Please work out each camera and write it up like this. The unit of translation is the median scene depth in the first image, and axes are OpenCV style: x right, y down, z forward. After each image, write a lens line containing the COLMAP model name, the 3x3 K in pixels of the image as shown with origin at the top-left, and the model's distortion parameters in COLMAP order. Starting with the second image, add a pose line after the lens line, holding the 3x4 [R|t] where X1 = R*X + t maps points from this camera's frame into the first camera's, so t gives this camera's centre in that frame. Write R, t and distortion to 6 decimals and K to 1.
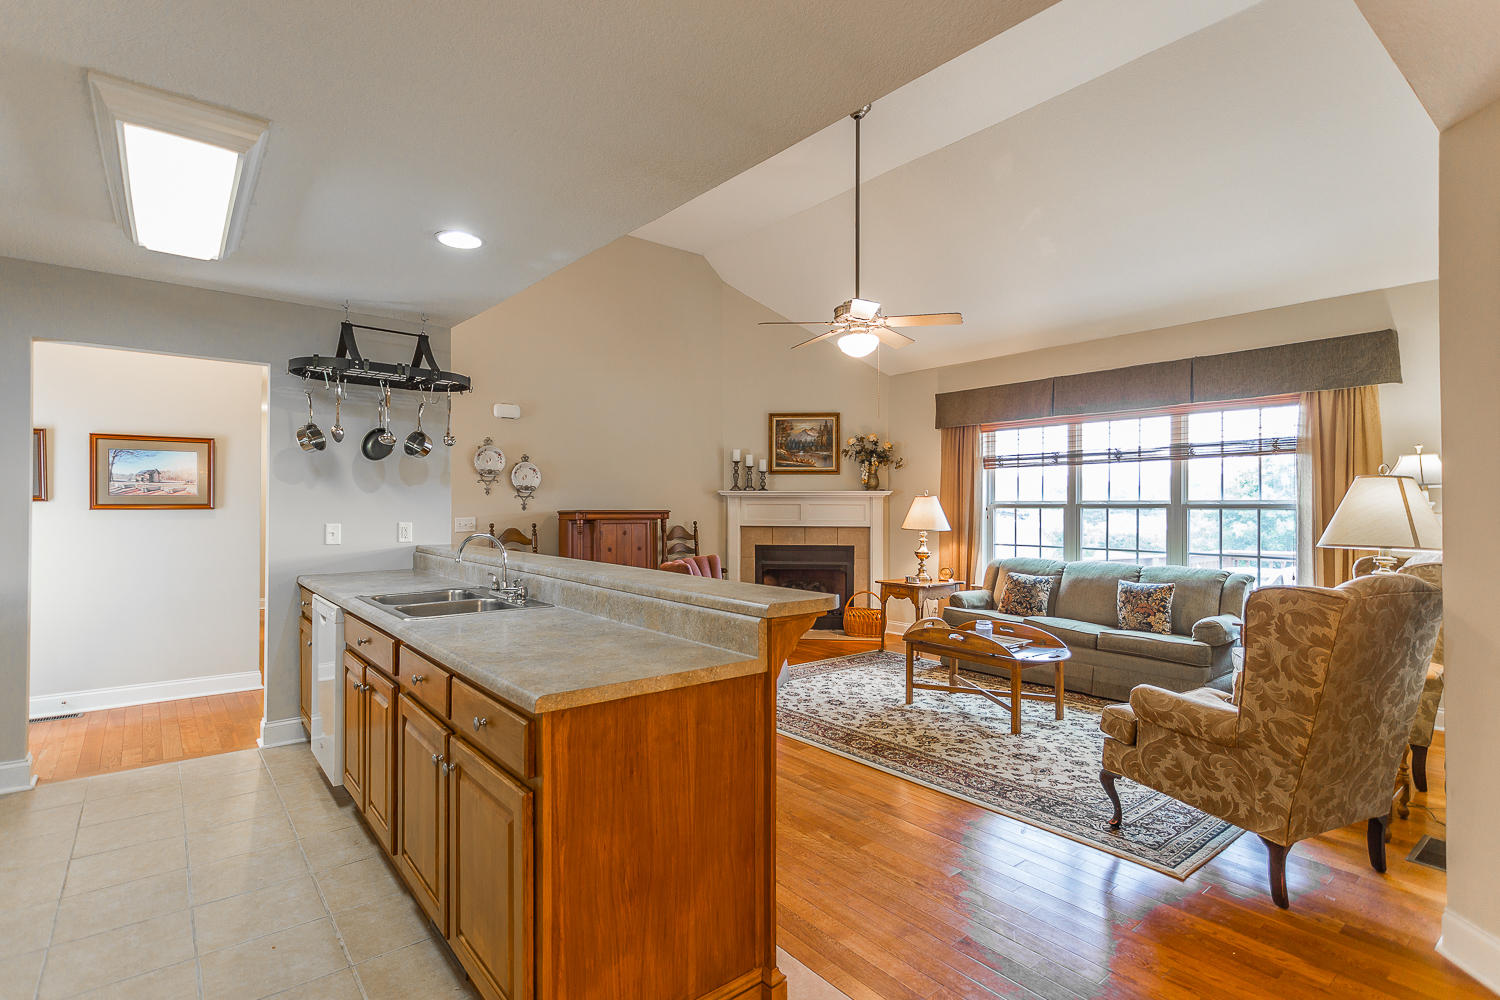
lens RADIAL K [[729.1, 0, 750.0], [0, 729.1, 500.0], [0, 0, 1]] dist [0.003611, 0.000211]
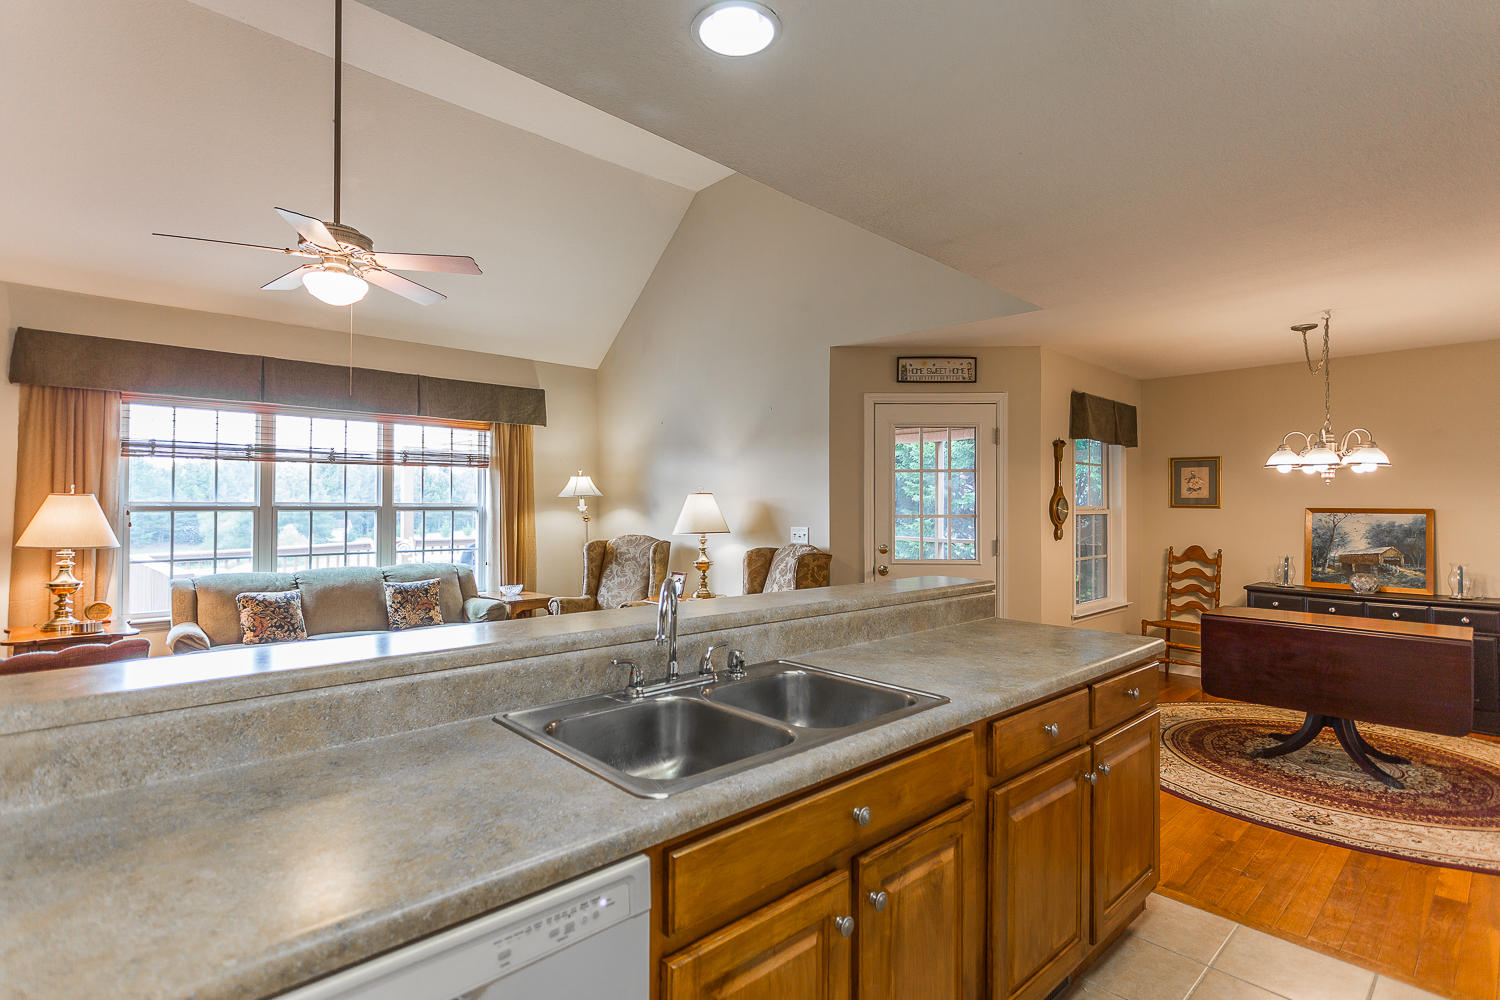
lens RADIAL K [[722.3, 0, 741.7], [0, 722.3, 495.9], [0, 0, 1]] dist [0.001279, 0.000833]
pose [[-0.058205, 0.010382, 0.998251, -0.447794], [-0.012576, 0.999859, -0.011132, -0.004370], [-0.998225, -0.013202, -0.058066, 0.491324]]
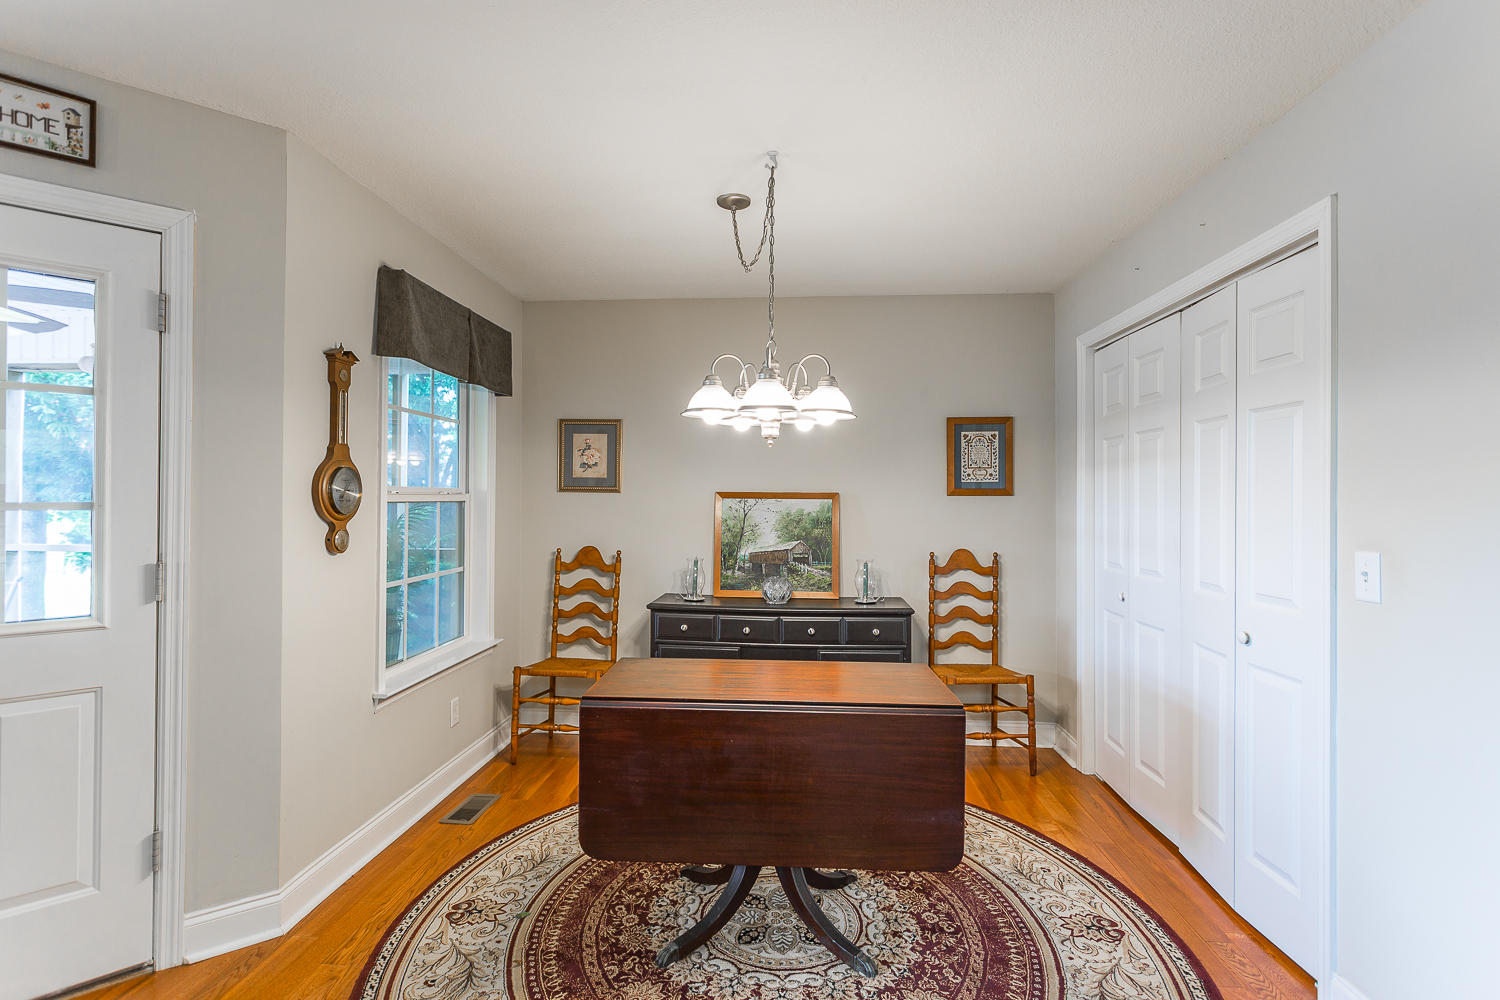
lens RADIAL K [[722.3, 0, 741.7], [0, 722.3, 495.9], [0, 0, 1]] dist [0.001279, 0.000833]
pose [[-0.719094, -0.005108, 0.694894, -0.078875], [-0.014560, 0.999864, -0.007717, 0.000233], [-0.694761, -0.015667, -0.719070, 0.208602]]
